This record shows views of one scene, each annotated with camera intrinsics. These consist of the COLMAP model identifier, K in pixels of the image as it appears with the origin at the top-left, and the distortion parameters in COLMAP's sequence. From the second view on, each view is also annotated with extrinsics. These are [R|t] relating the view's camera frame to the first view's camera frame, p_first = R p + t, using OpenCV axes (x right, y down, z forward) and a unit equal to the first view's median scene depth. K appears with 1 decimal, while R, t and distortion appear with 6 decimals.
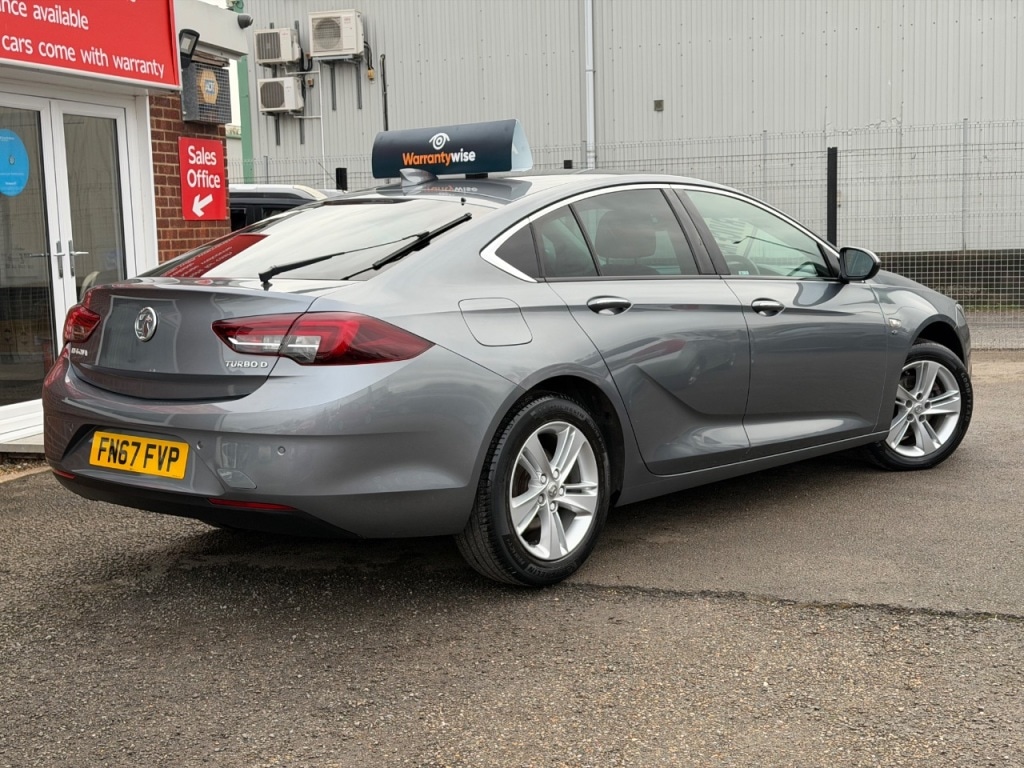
lens RADIAL K [[1406.2, 0, 485.6], [0, 1406.2, 385.0], [0, 0, 1]] dist [0.131368, 0.000000]
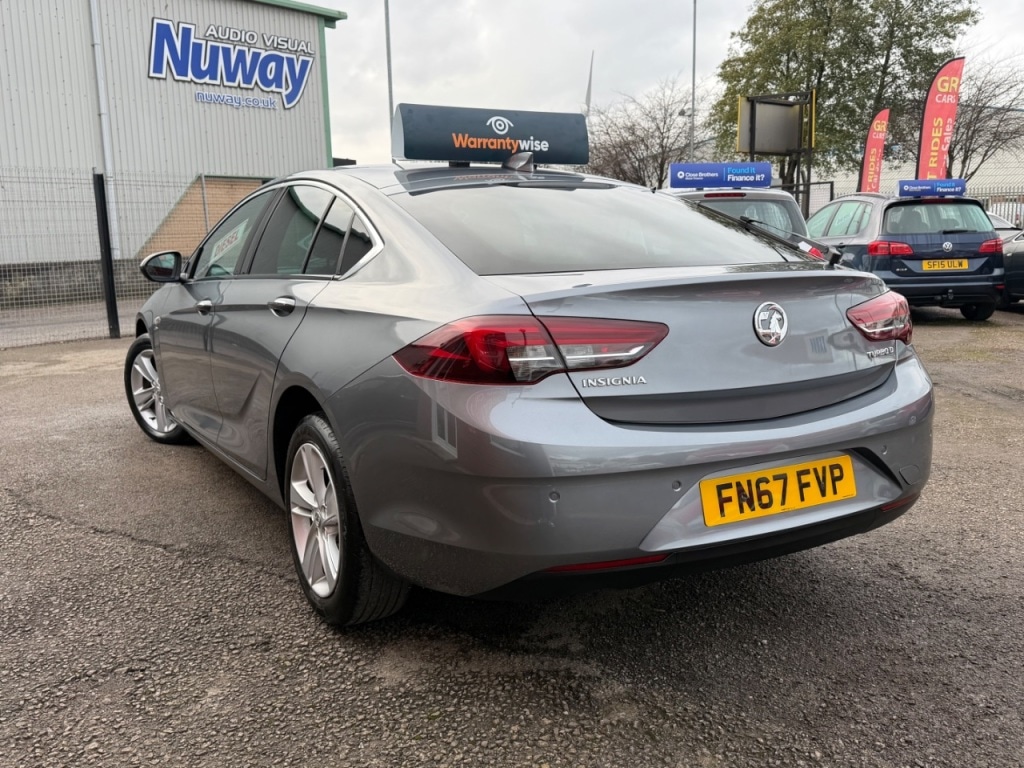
lens RADIAL K [[923.5, 0, 512.8], [0, 923.5, 390.5], [0, 0, 1]] dist [0.092822, -0.150397]
pose [[0.309120, -0.141534, 0.940432, -0.693995], [0.114301, 0.987225, 0.111006, -0.071840], [-0.944129, 0.073178, 0.321349, 0.876411]]
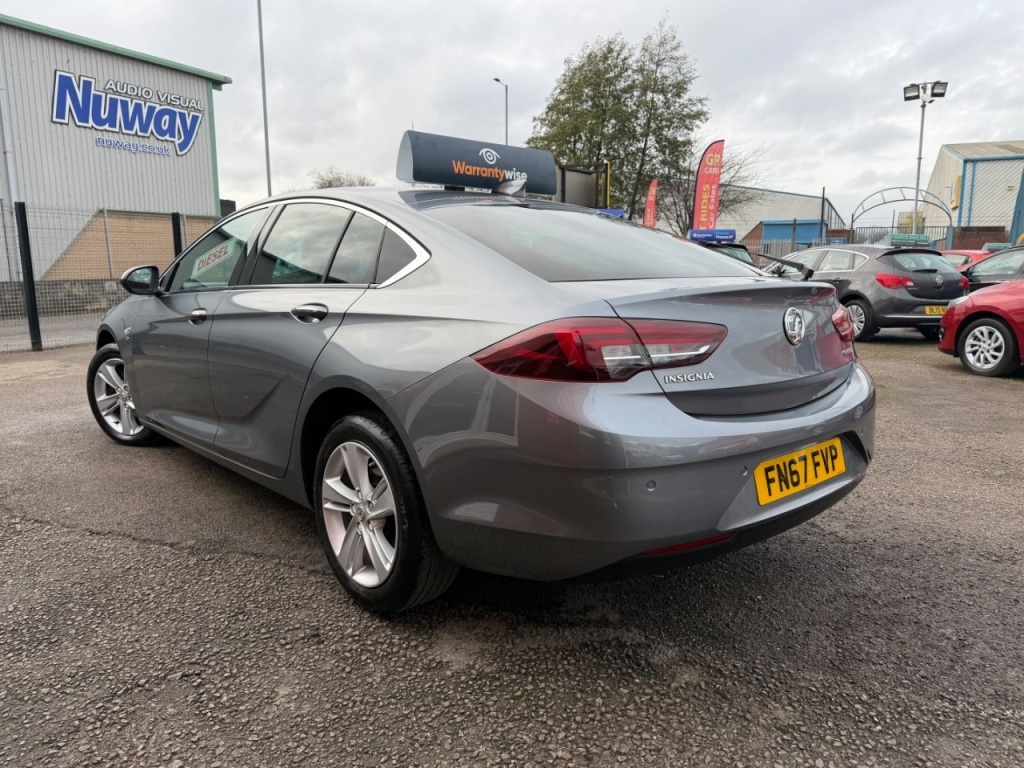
lens RADIAL K [[725.6, 0, 516.4], [0, 725.6, 384.3], [0, 0, 1]] dist [0.027286, -0.031866]
pose [[0.102813, -0.136452, 0.985297, -0.649682], [0.106663, 0.986347, 0.125467, -0.075354], [-0.988965, 0.092195, 0.115964, 1.013813]]
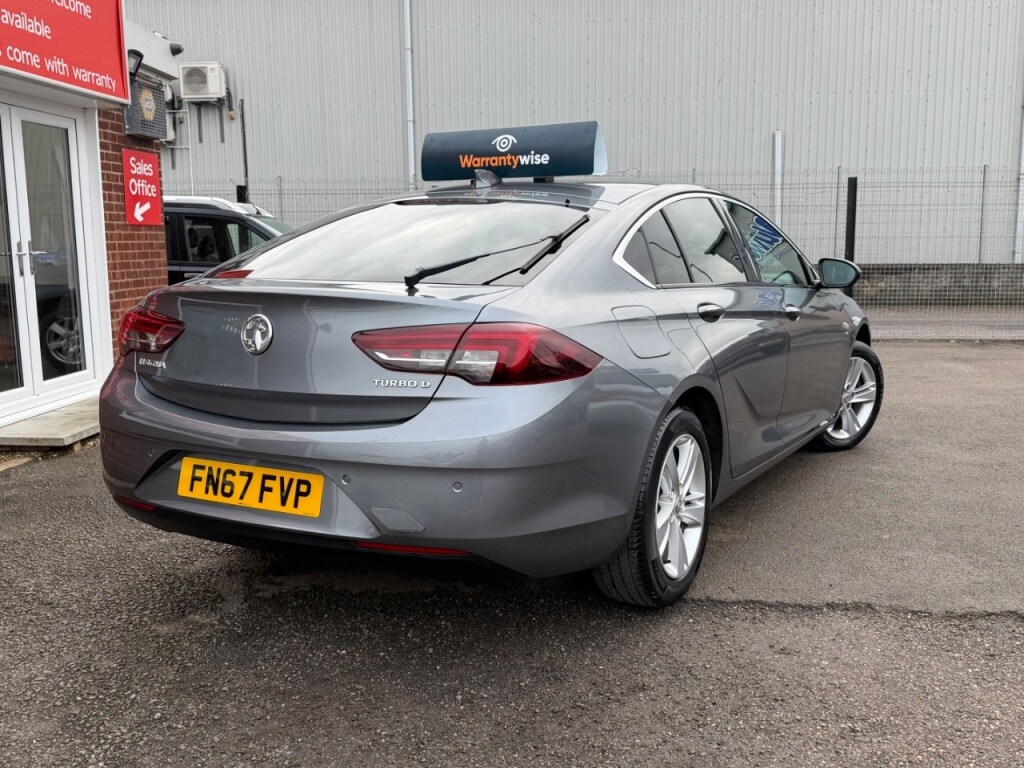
lens RADIAL K [[996.9, 0, 503.1], [0, 996.9, 385.7], [0, 0, 1]] dist [0.055011, 0.000000]
pose [[0.975796, -0.010555, 0.218428, -0.204571], [0.004058, 0.999536, 0.030173, -0.026566], [-0.218645, -0.028556, 0.975386, 0.340627]]
